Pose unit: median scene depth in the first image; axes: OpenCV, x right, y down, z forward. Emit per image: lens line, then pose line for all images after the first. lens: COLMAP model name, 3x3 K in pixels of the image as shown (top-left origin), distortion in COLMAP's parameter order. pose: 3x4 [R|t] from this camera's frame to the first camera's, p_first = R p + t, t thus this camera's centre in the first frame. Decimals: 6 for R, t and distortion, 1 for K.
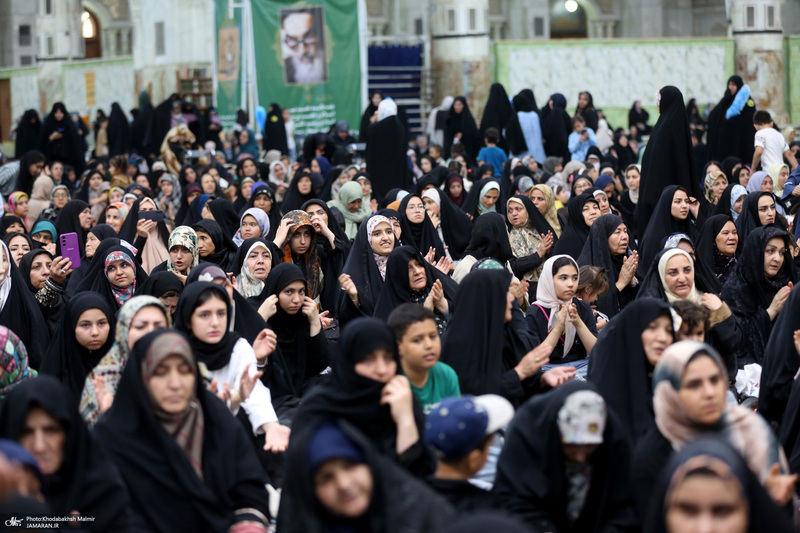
lens RADIAL K [[2401.5, 0, 399.9], [0, 2401.5, 266.7], [0, 0, 1]] dist [-0.110848, 0.000000]
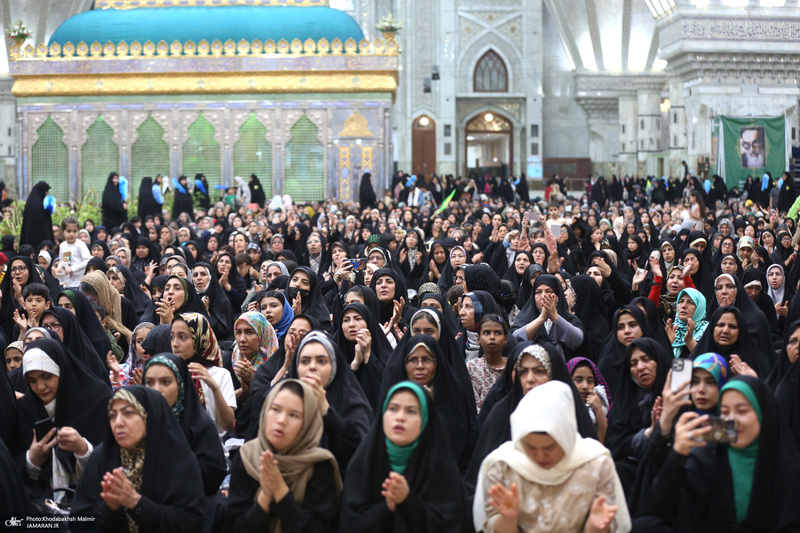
lens RADIAL K [[1692.6, 0, 400.1], [0, 1692.6, 270.6], [0, 0, 1]] dist [-0.356445, 0.000000]
pose [[0.903943, 0.052262, -0.424448, 0.233040], [-0.054770, 0.998479, 0.006297, 0.008832], [0.424132, 0.017555, 0.905430, -0.246987]]
